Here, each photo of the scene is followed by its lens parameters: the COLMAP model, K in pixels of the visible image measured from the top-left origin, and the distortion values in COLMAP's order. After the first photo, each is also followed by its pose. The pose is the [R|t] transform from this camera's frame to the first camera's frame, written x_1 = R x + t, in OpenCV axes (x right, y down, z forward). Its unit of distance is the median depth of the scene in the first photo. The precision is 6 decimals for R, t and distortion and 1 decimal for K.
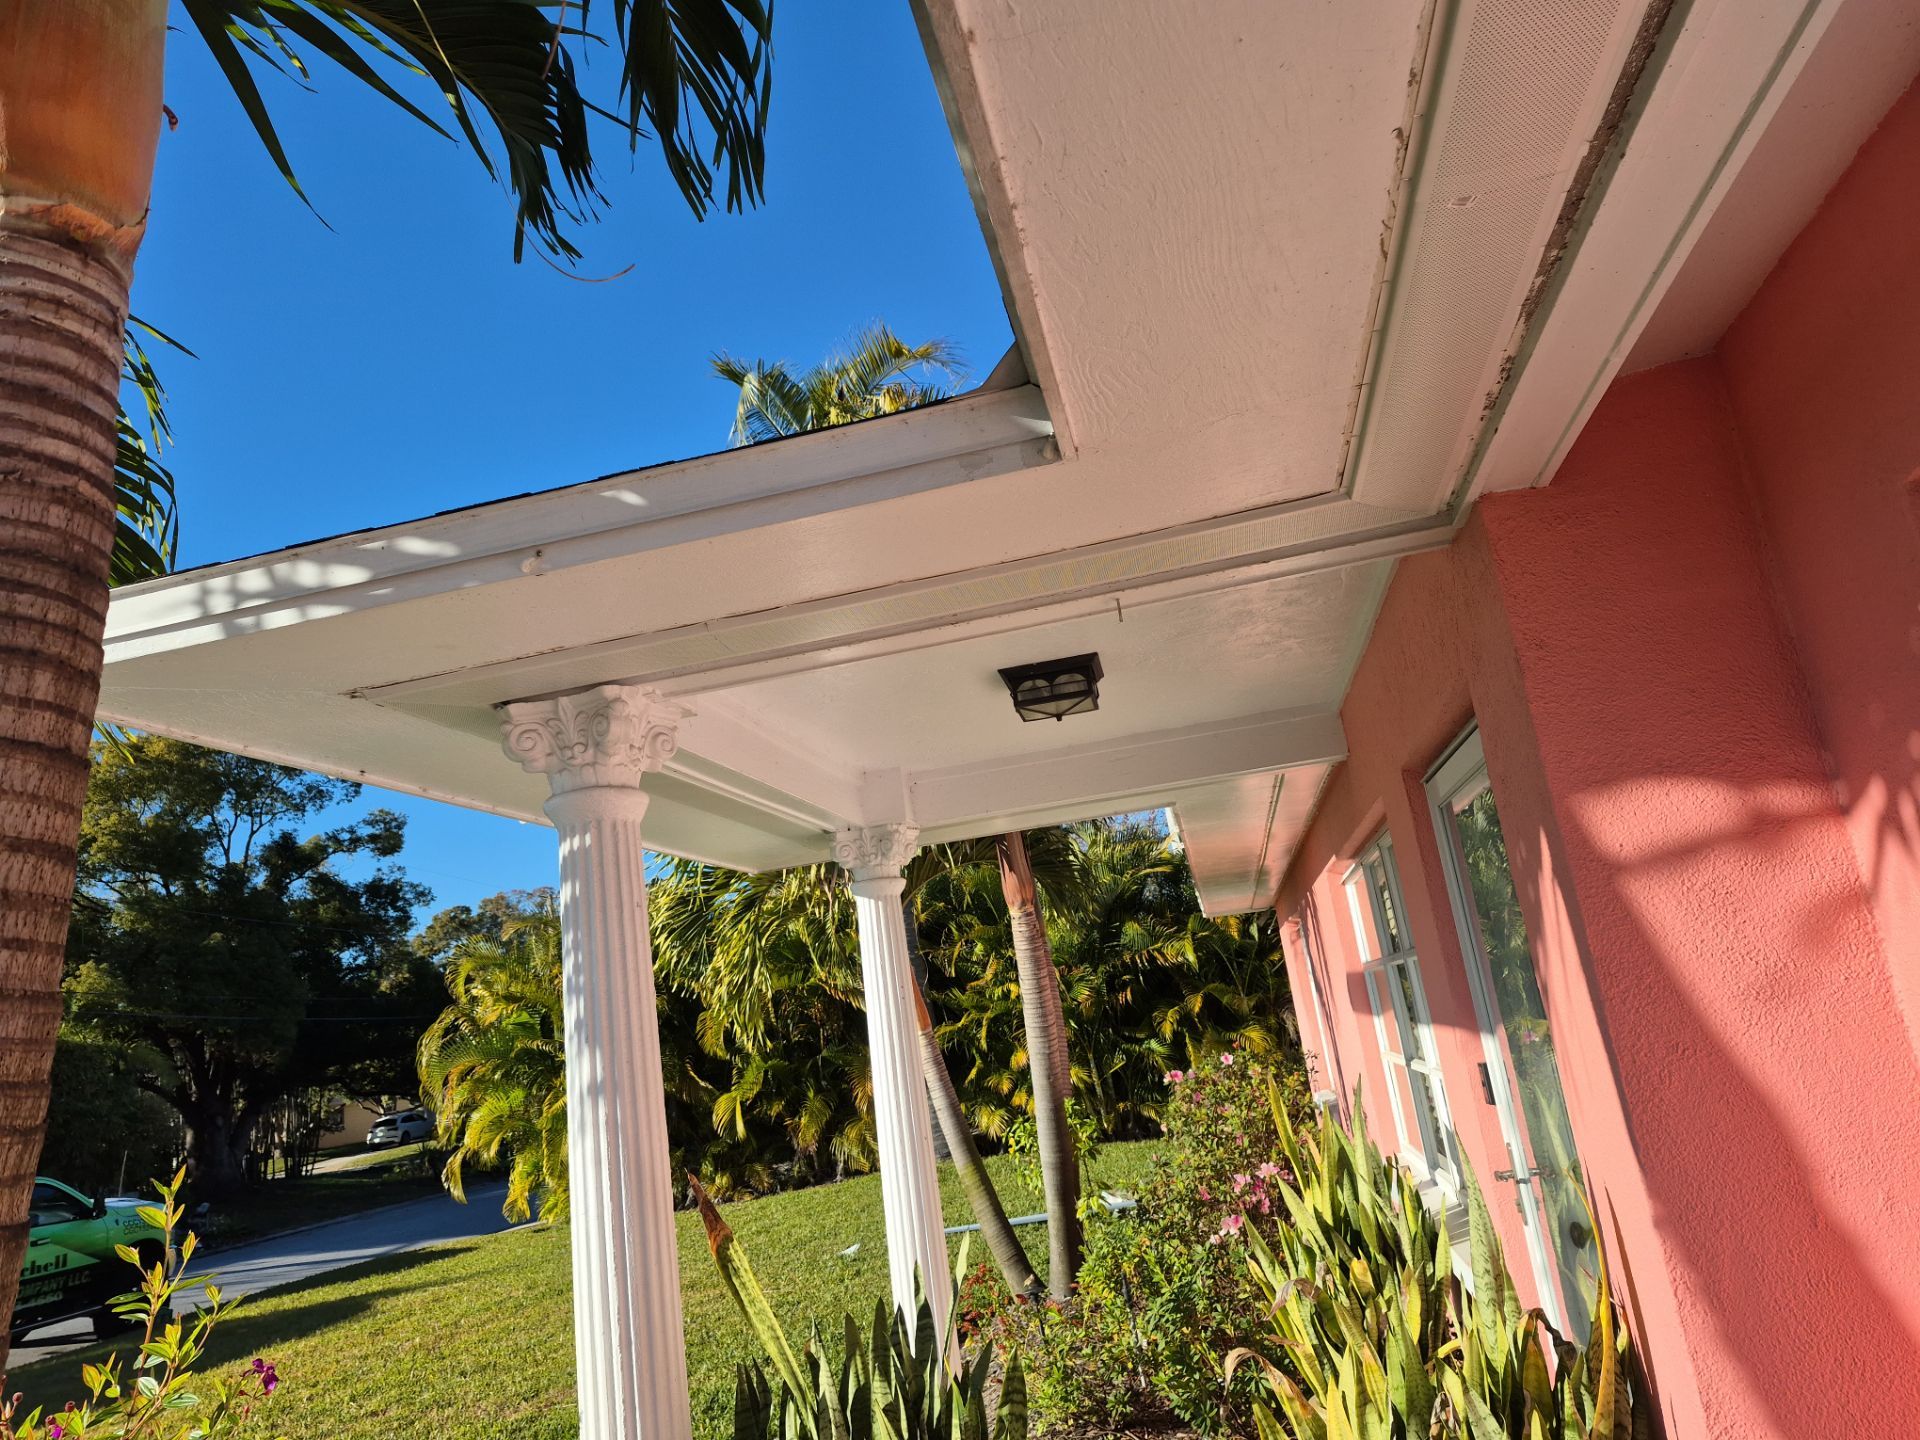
lens RADIAL K [[1341.9, 0, 956.2], [0, 1341.9, 716.6], [0, 0, 1]] dist [0.048723, -0.043773]
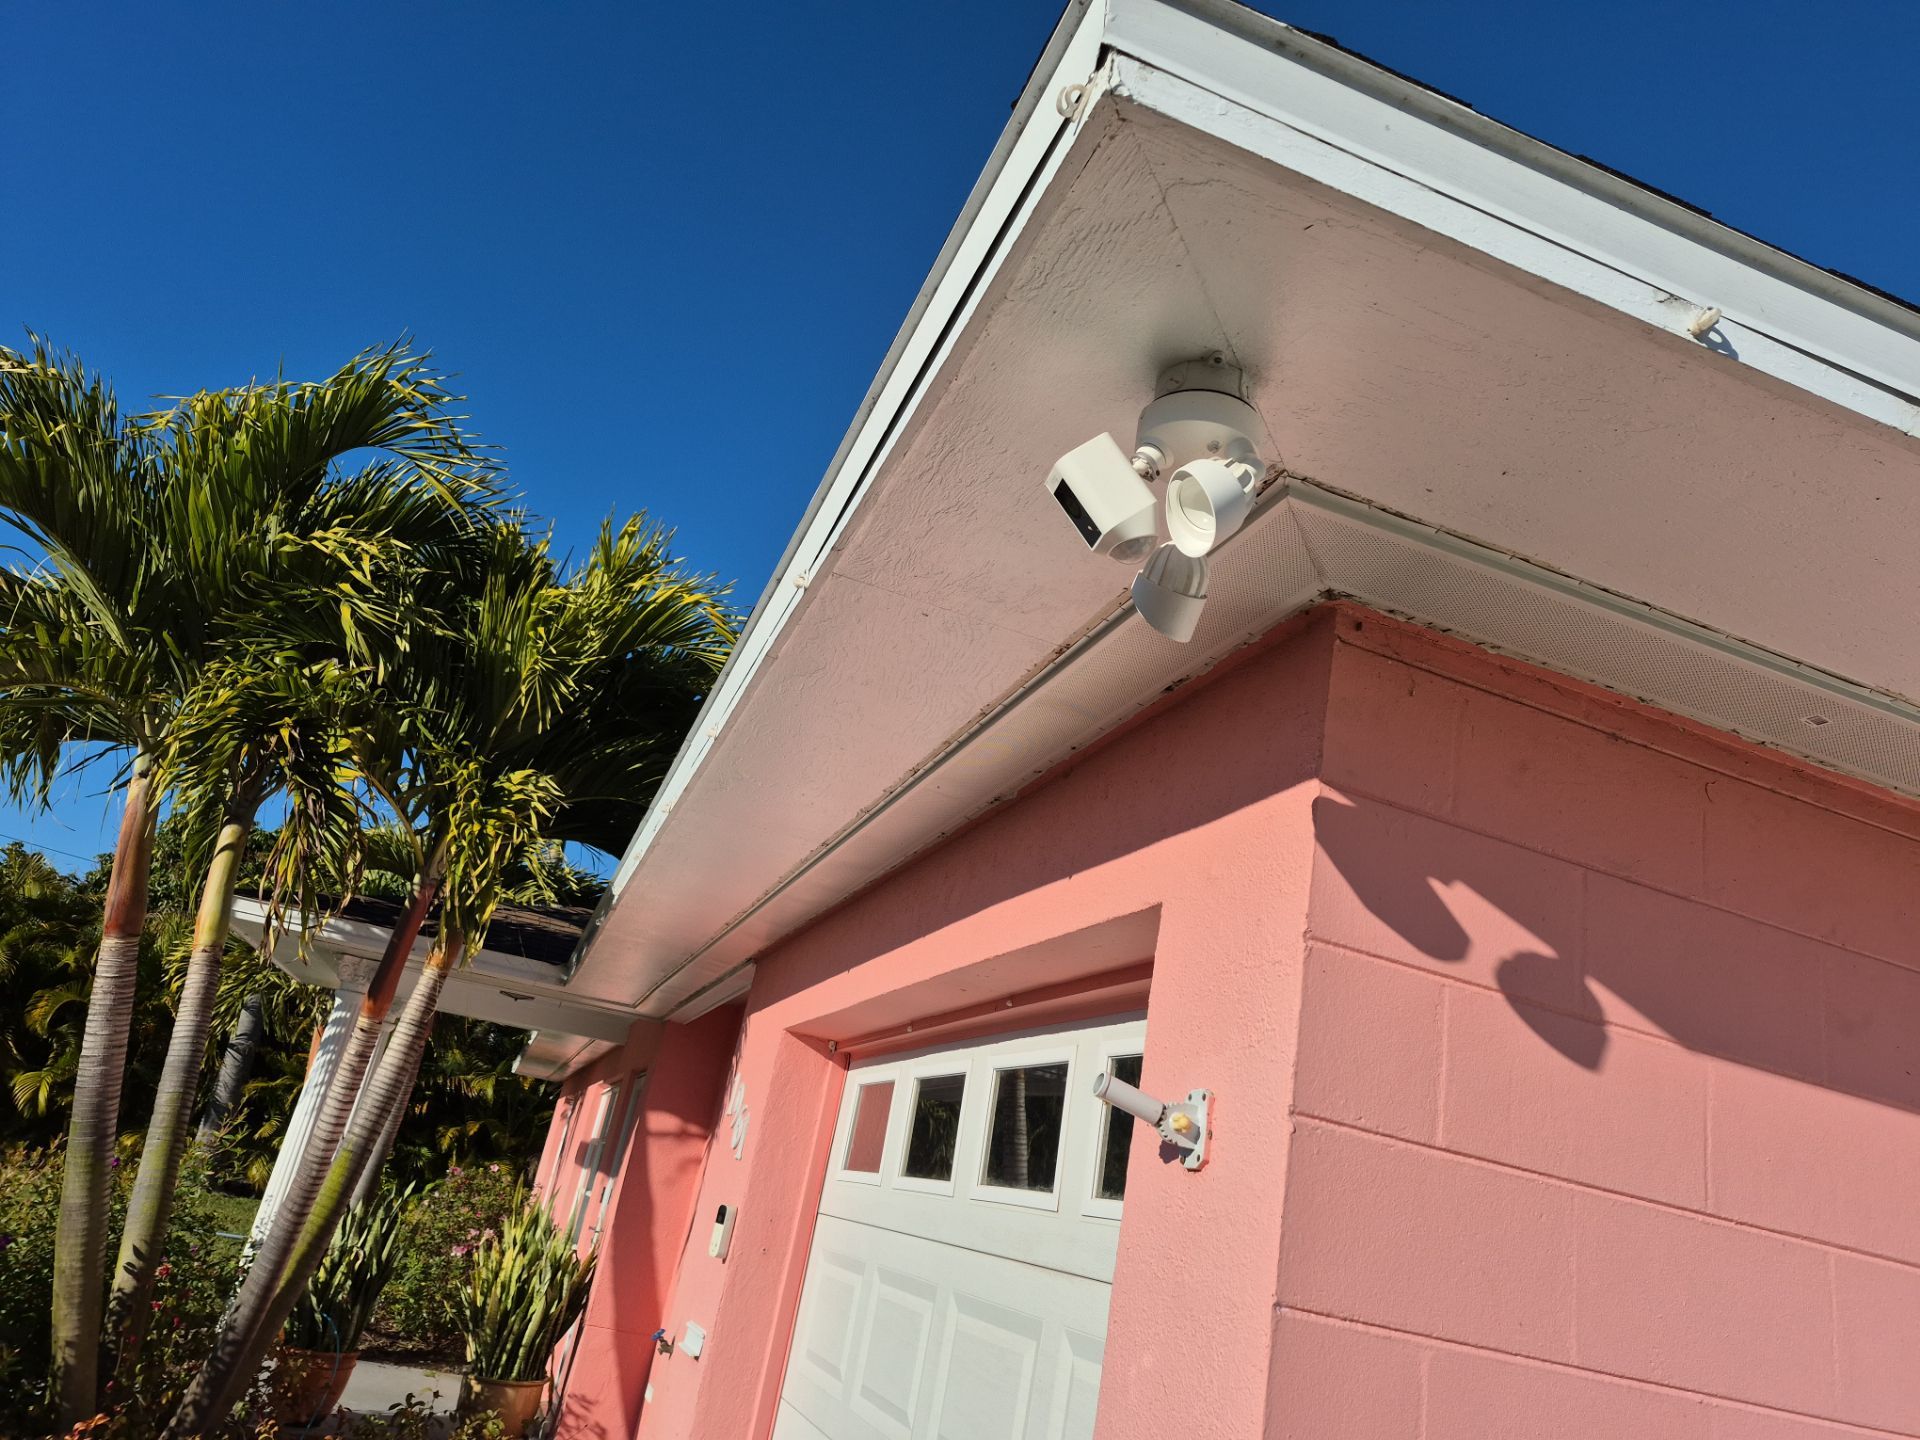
lens RADIAL K [[1341.9, 0, 960.1], [0, 1341.9, 711.1], [0, 0, 1]] dist [0.048723, -0.043773]
pose [[0.817095, 0.443229, 0.368652, -0.173137], [-0.396275, 0.896253, -0.199241, -0.131425], [-0.418715, 0.016712, 0.907964, -0.685400]]
